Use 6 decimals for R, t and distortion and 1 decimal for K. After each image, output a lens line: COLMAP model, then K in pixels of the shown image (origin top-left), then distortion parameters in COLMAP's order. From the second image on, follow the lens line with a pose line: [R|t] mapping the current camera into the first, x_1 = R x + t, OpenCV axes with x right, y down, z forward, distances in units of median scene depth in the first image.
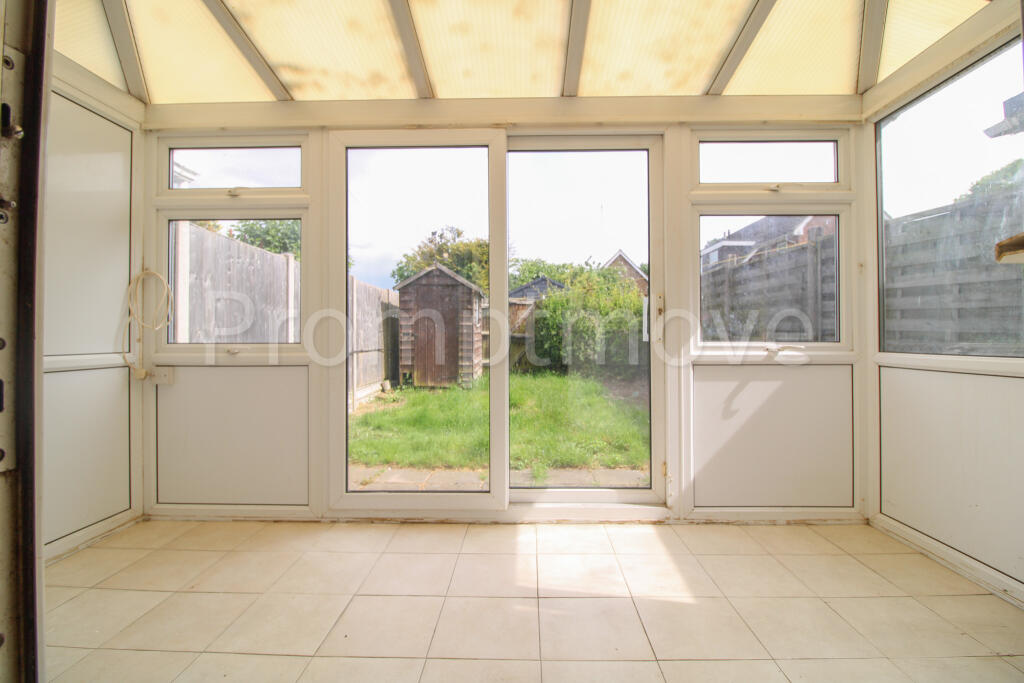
lens RADIAL K [[470.6, 0, 515.8], [0, 470.6, 331.8], [0, 0, 1]] dist [-0.001677, -0.012125]
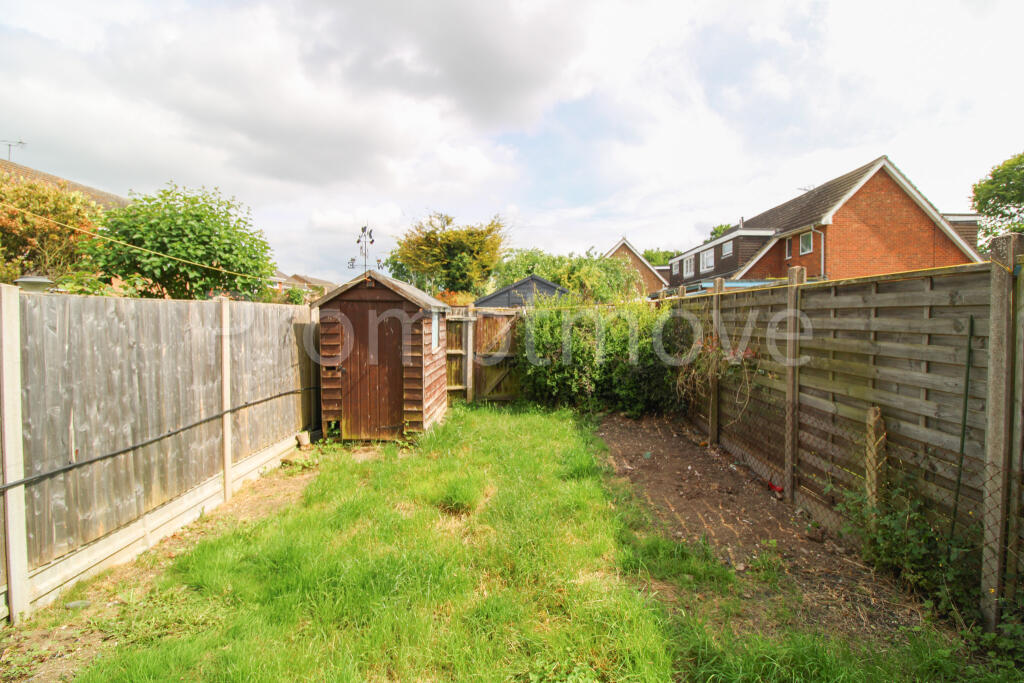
lens RADIAL K [[470.6, 0, 515.8], [0, 470.6, 331.8], [0, 0, 1]] dist [-0.001677, -0.012125]
pose [[0.999986, 0.002515, -0.004697, 0.045429], [-0.002372, 0.999545, 0.030072, -0.059698], [0.004771, -0.030060, 0.999537, 0.223758]]
